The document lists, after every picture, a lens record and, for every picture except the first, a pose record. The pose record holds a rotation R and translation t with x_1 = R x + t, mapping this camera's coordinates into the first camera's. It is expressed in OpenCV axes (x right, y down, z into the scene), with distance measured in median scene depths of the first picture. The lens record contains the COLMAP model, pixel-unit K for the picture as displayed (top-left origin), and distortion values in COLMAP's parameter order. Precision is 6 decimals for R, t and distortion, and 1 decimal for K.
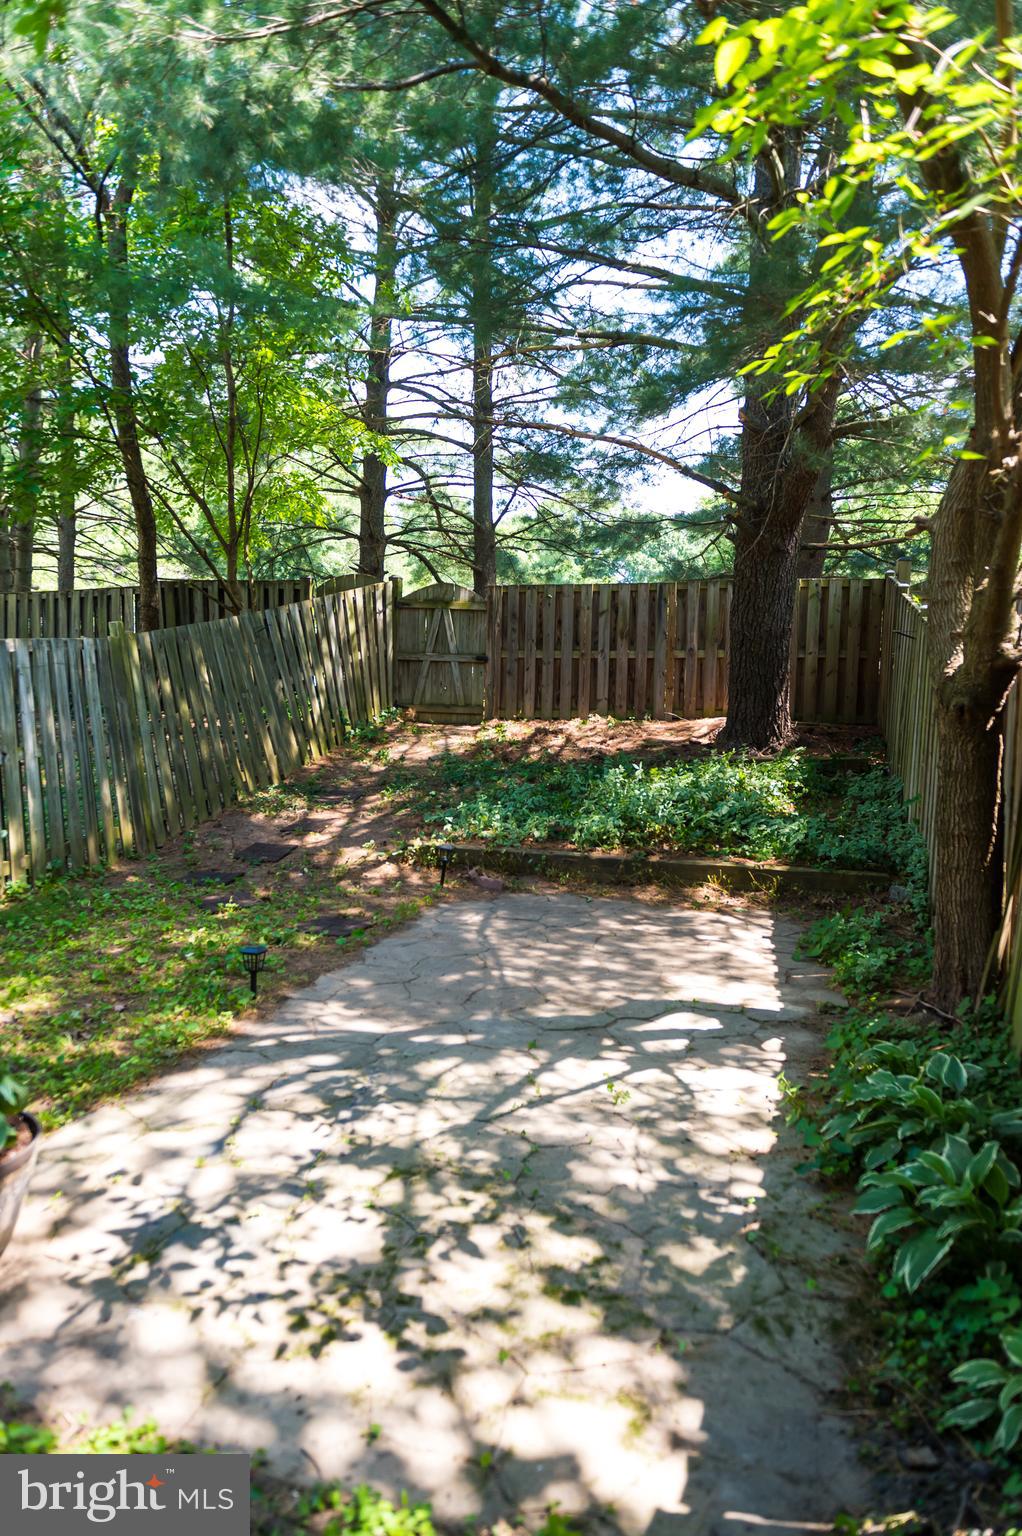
lens RADIAL K [[1032.9, 0, 510.8], [0, 1032.9, 766.5], [0, 0, 1]] dist [0.006916, -0.005325]
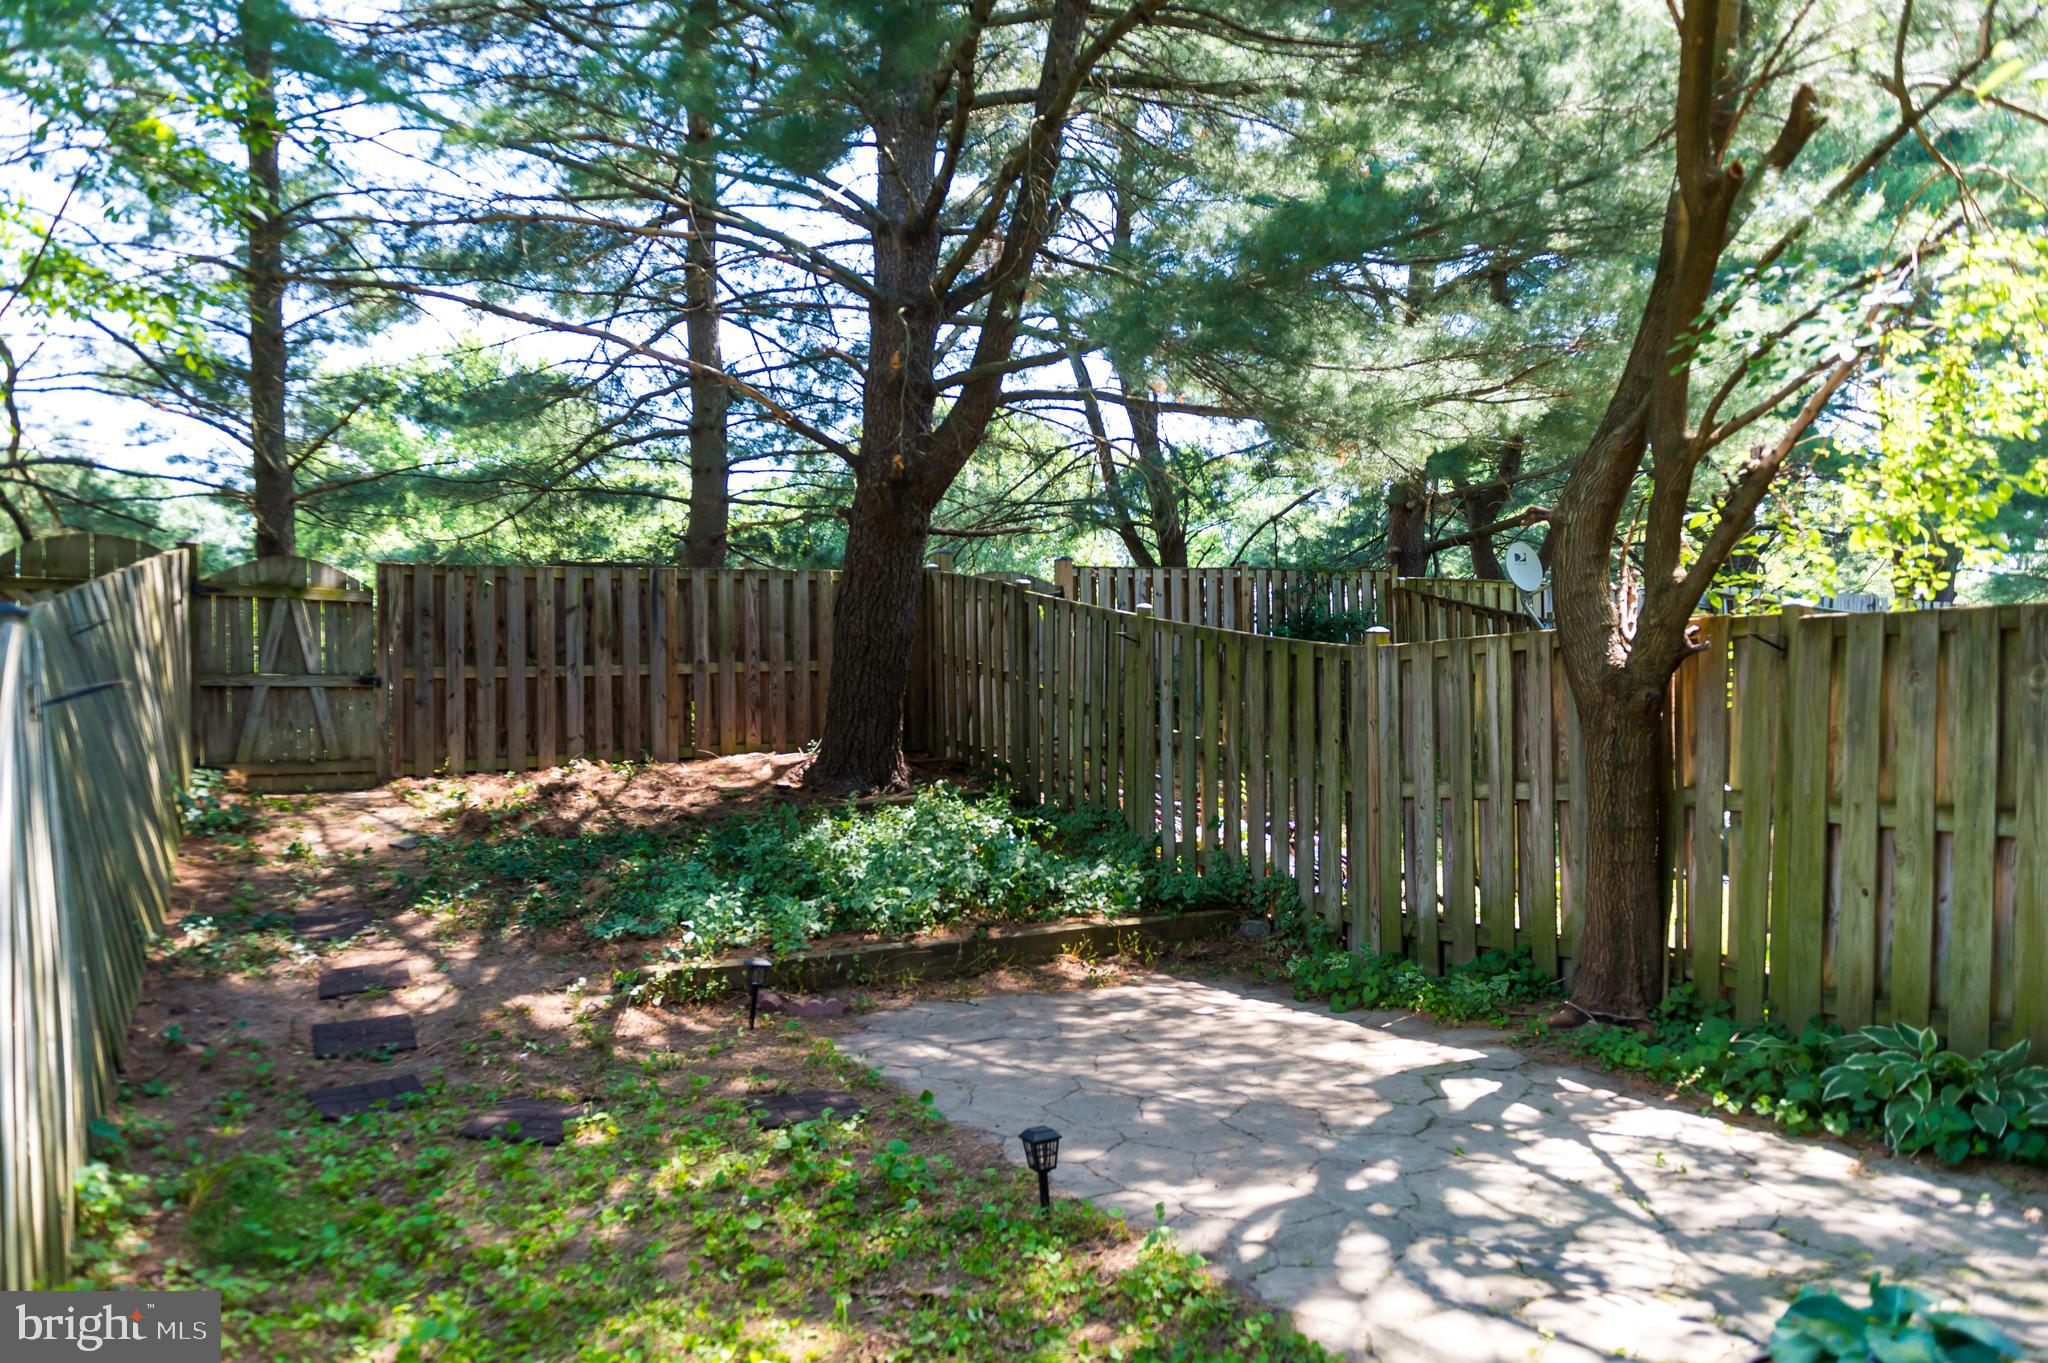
lens RADIAL K [[1377.2, 0, 1024.2], [0, 1377.2, 686.9], [0, 0, 1]] dist [0.006916, -0.005325]
pose [[0.732118, -0.024681, 0.680731, -0.770296], [0.093598, 0.993509, -0.064643, -0.031149], [-0.674717, 0.111041, 0.729676, 0.368774]]
